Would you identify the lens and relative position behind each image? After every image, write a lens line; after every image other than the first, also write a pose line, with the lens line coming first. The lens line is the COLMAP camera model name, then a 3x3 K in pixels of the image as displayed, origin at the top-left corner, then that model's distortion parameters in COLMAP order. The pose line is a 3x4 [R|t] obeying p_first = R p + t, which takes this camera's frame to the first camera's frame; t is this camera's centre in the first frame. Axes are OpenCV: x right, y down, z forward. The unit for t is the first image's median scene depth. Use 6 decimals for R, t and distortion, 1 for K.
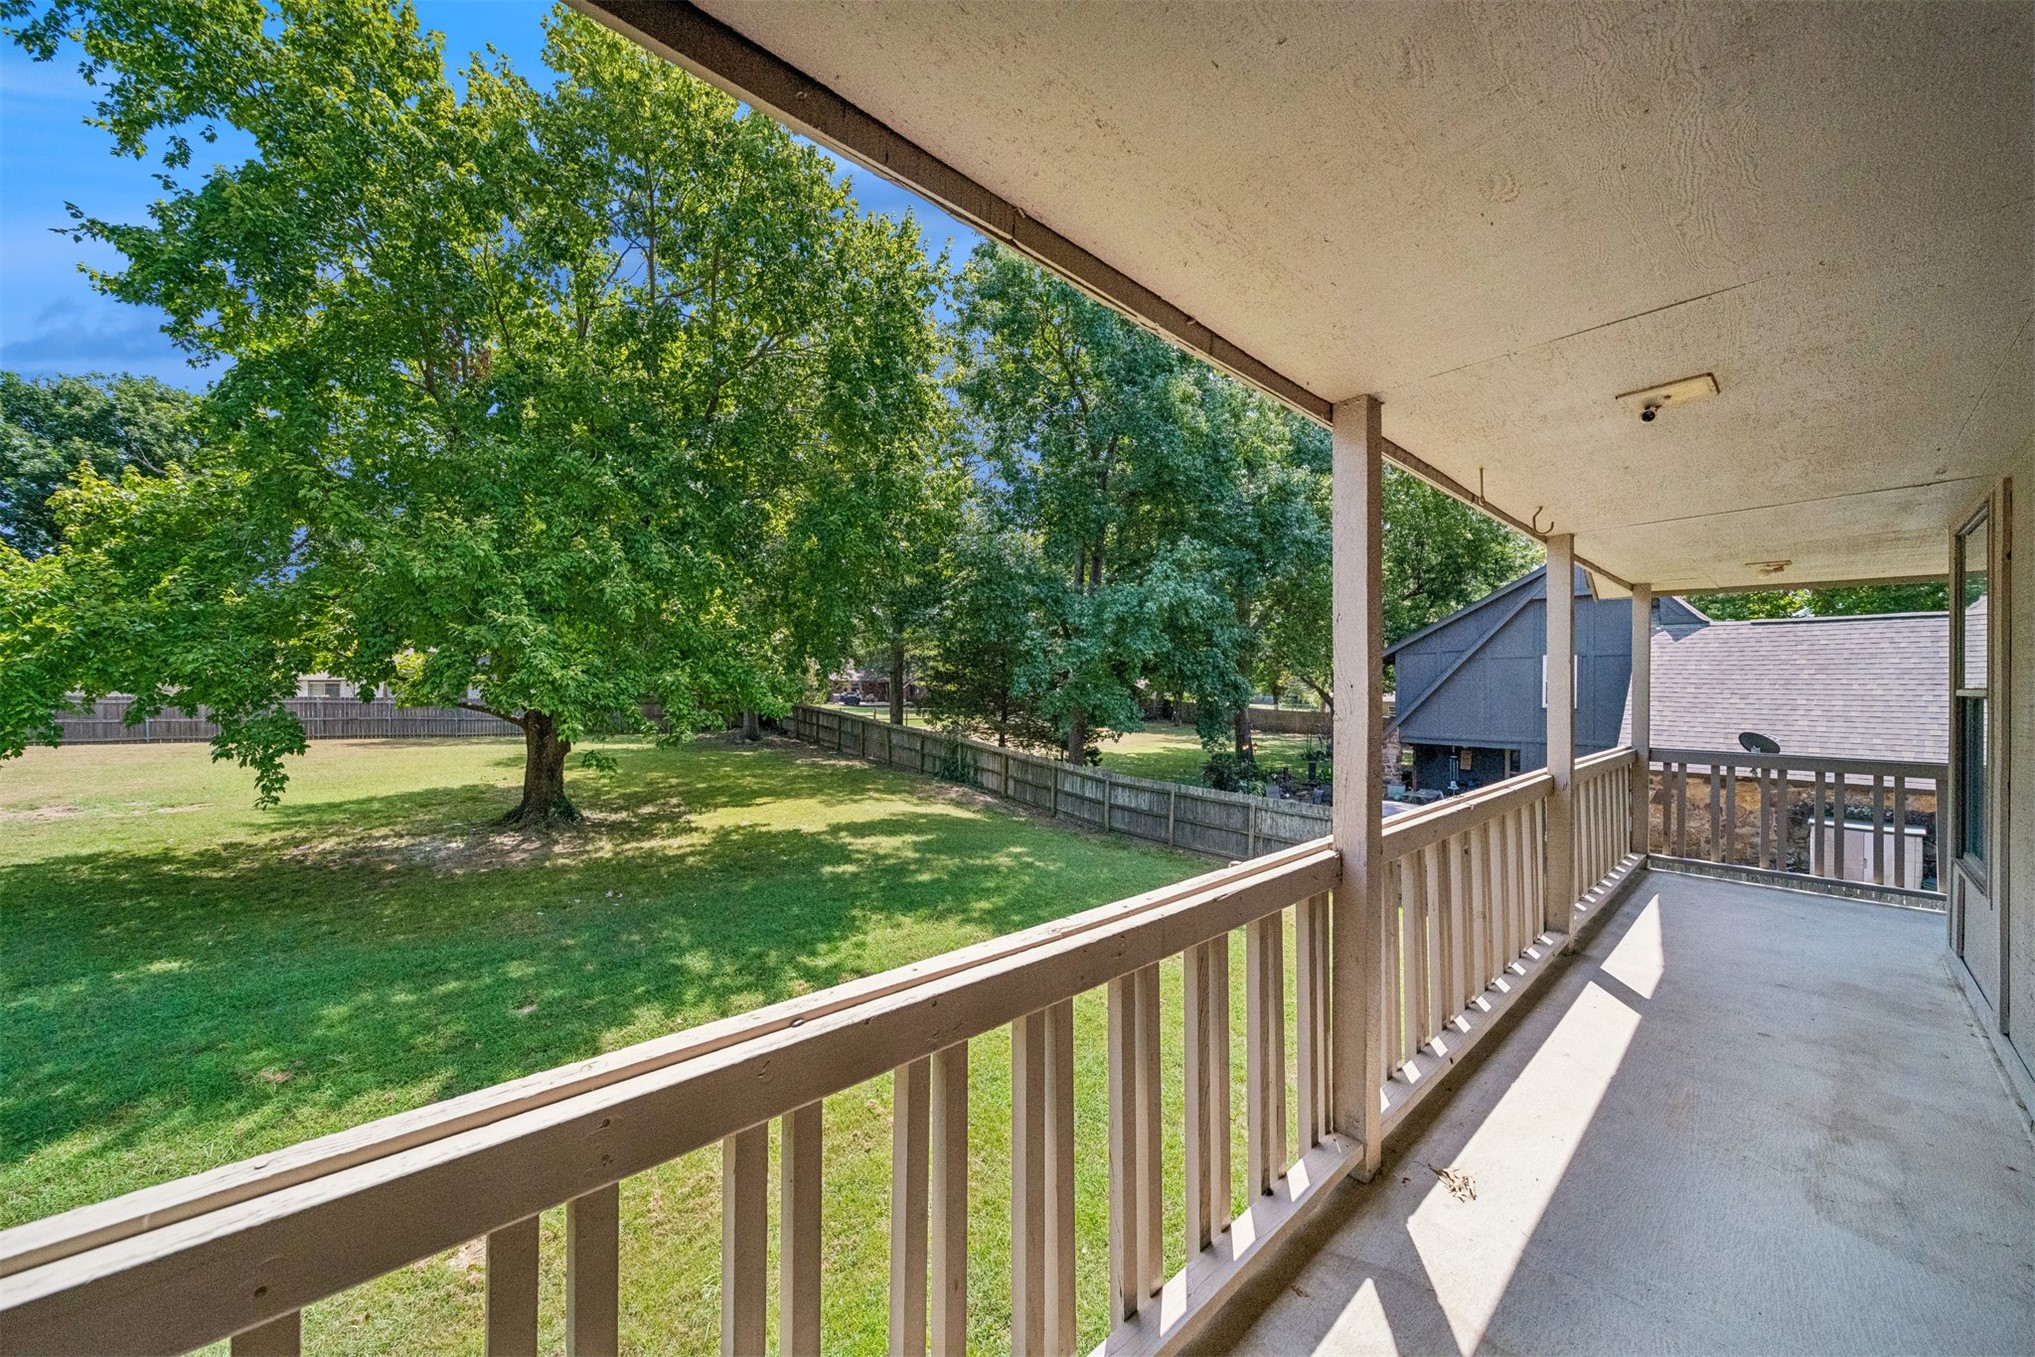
lens RADIAL K [[722.1, 0, 1029.8], [0, 722.1, 692.2], [0, 0, 1]] dist [0.002740, -0.000093]
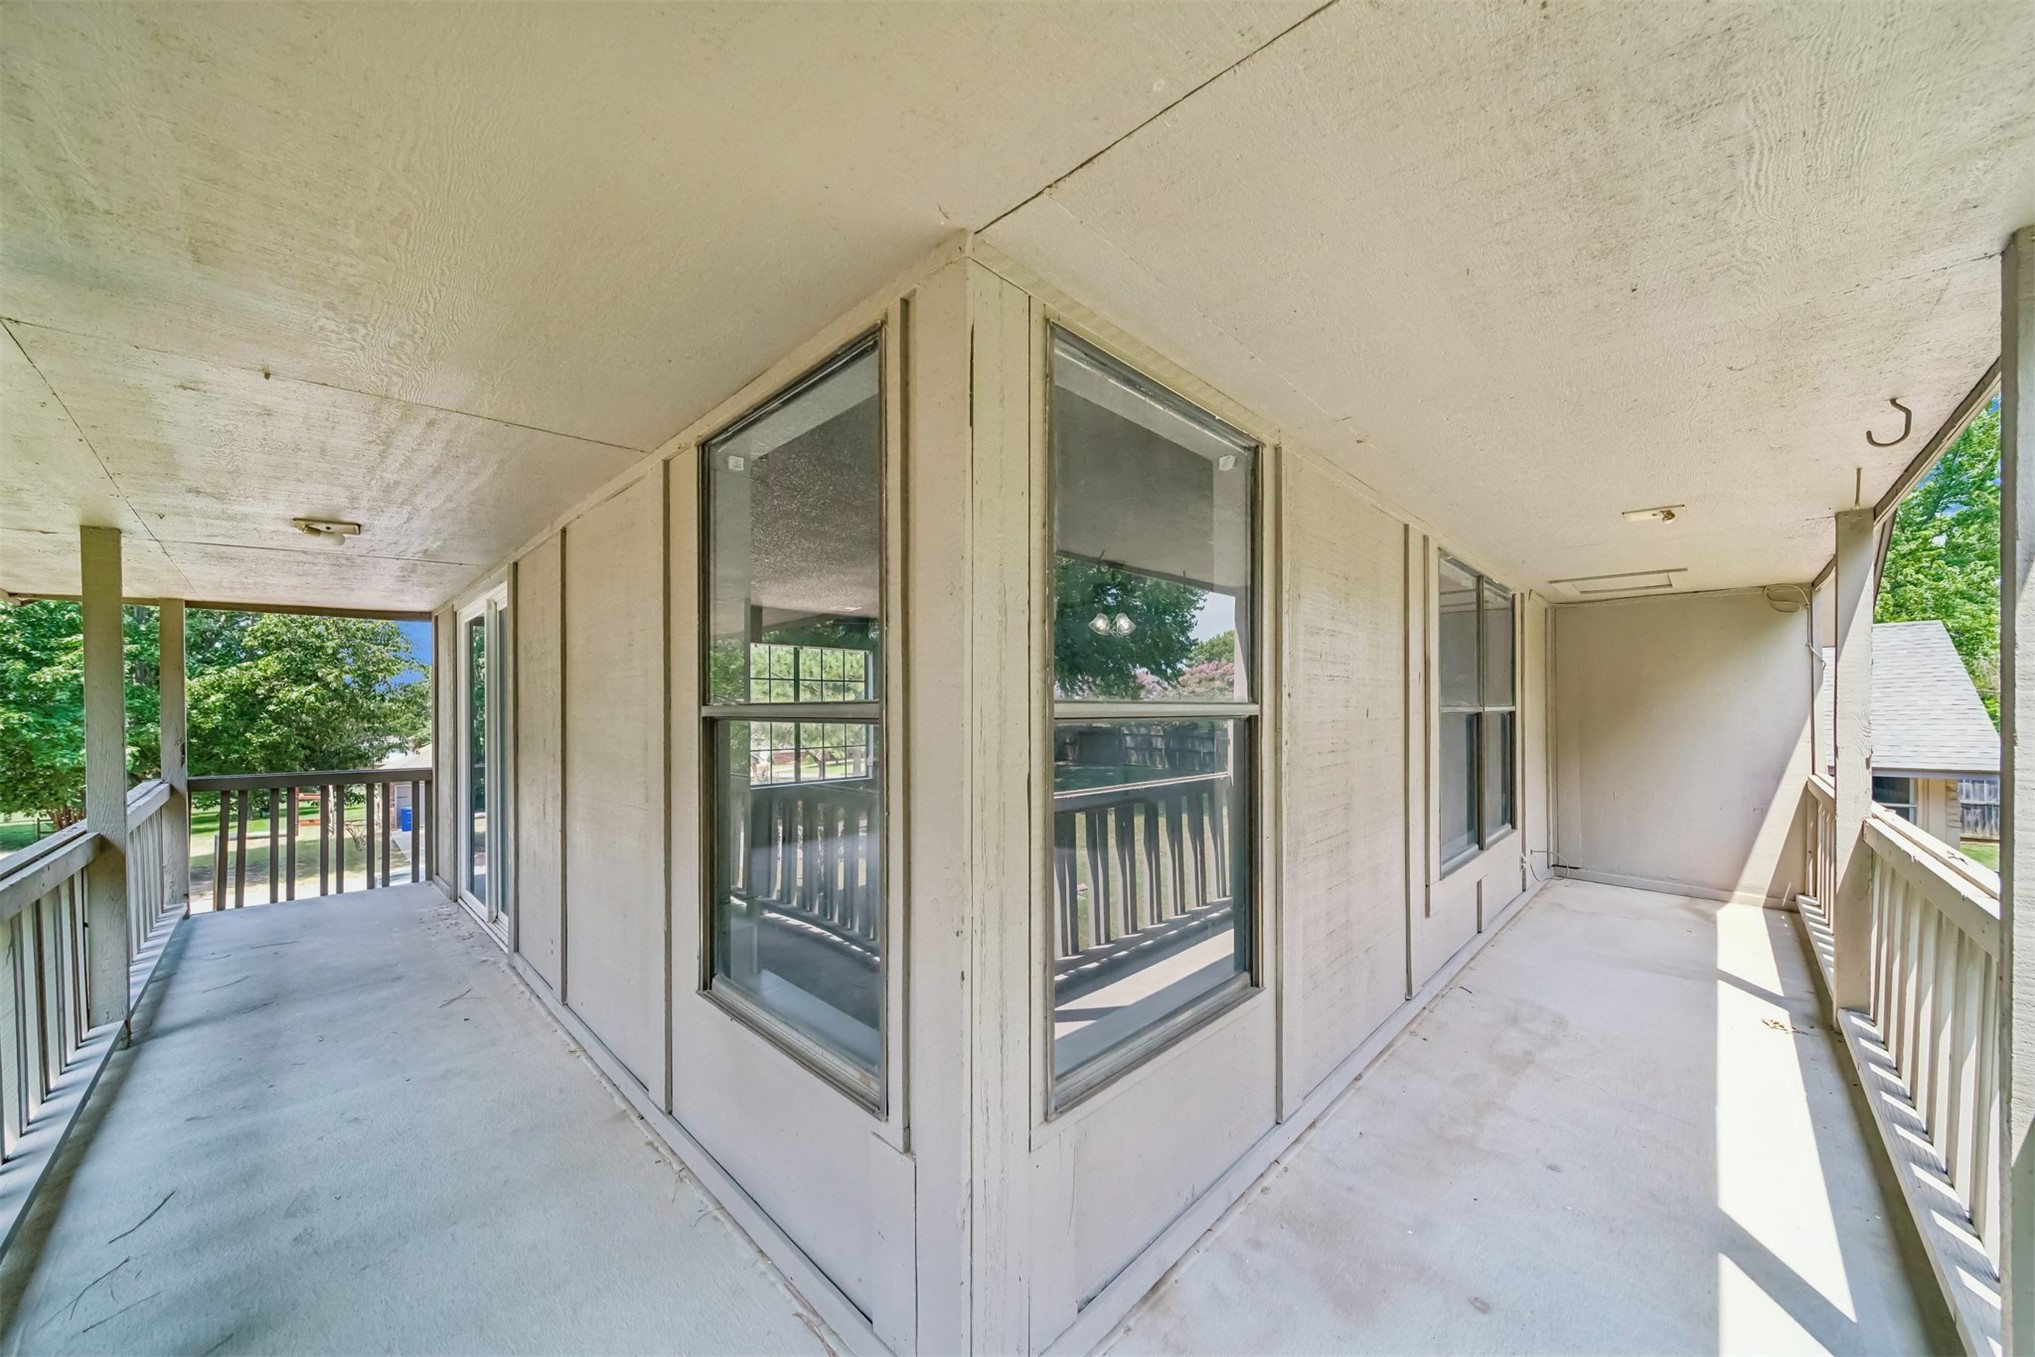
lens RADIAL K [[722.1, 0, 1029.8], [0, 722.1, 692.2], [0, 0, 1]] dist [0.002740, -0.000093]
pose [[-0.998200, -0.008450, -0.059383, 2.030801], [-0.007719, 0.999892, -0.012521, -0.007344], [0.059482, -0.012041, -0.998157, 2.181663]]
